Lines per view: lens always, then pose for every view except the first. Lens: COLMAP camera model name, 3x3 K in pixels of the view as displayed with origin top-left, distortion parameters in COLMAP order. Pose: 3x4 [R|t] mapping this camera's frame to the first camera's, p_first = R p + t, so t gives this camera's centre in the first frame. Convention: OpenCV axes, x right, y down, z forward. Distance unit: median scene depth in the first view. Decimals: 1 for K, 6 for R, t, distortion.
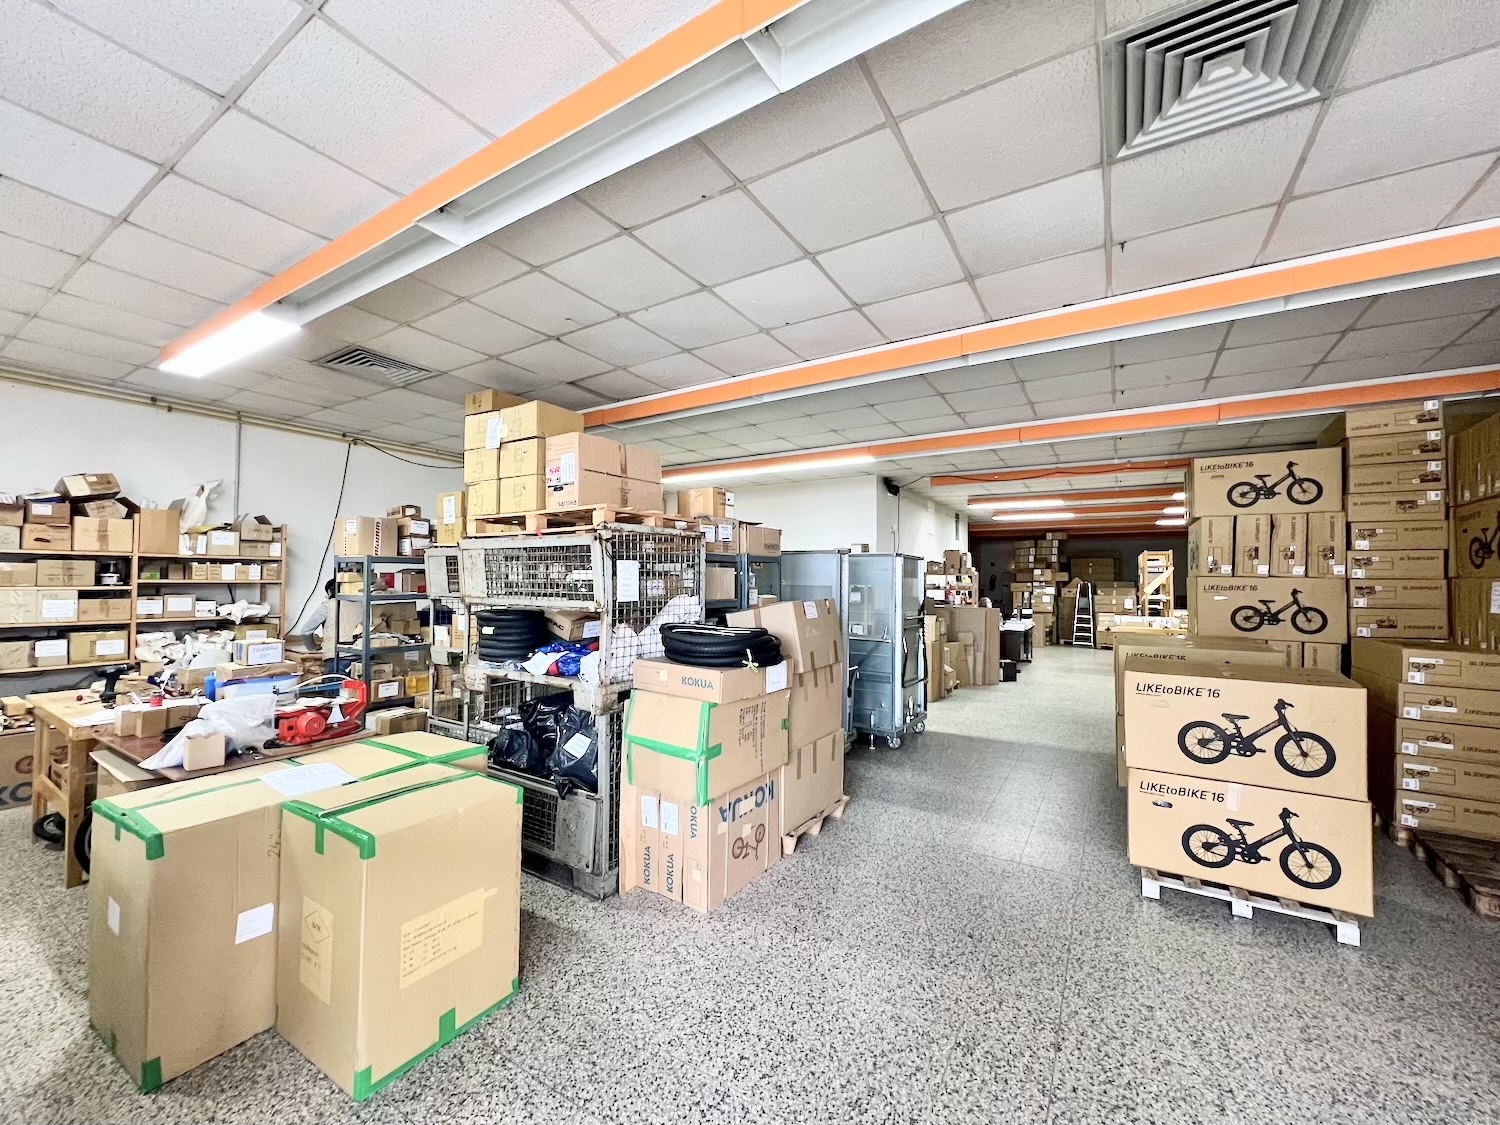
lens RADIAL K [[597.5, 0, 748.2], [0, 597.5, 565.7], [0, 0, 1]] dist [-0.000138, 0.000009]
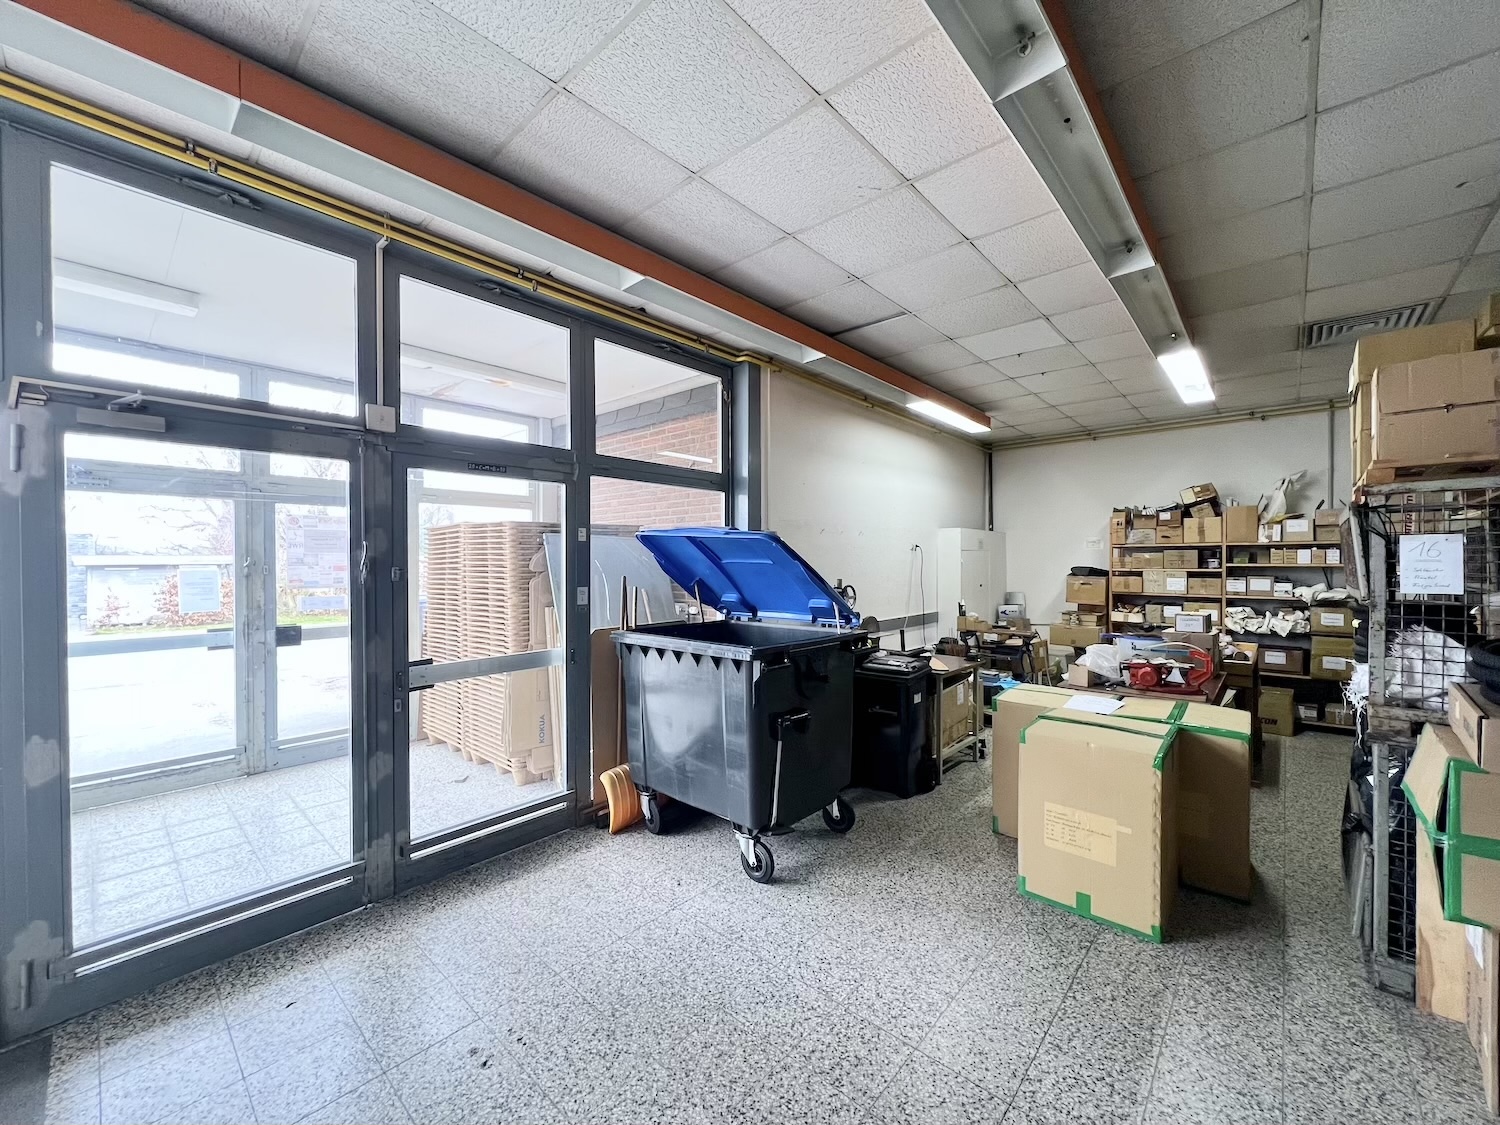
lens RADIAL K [[597.5, 0, 748.2], [0, 597.5, 565.7], [0, 0, 1]] dist [-0.000138, 0.000009]
pose [[-0.176641, 0.001779, -0.984274, 0.406447], [0.024408, 0.999699, -0.002574, 0.005893], [0.983973, -0.024479, -0.176632, 0.232724]]
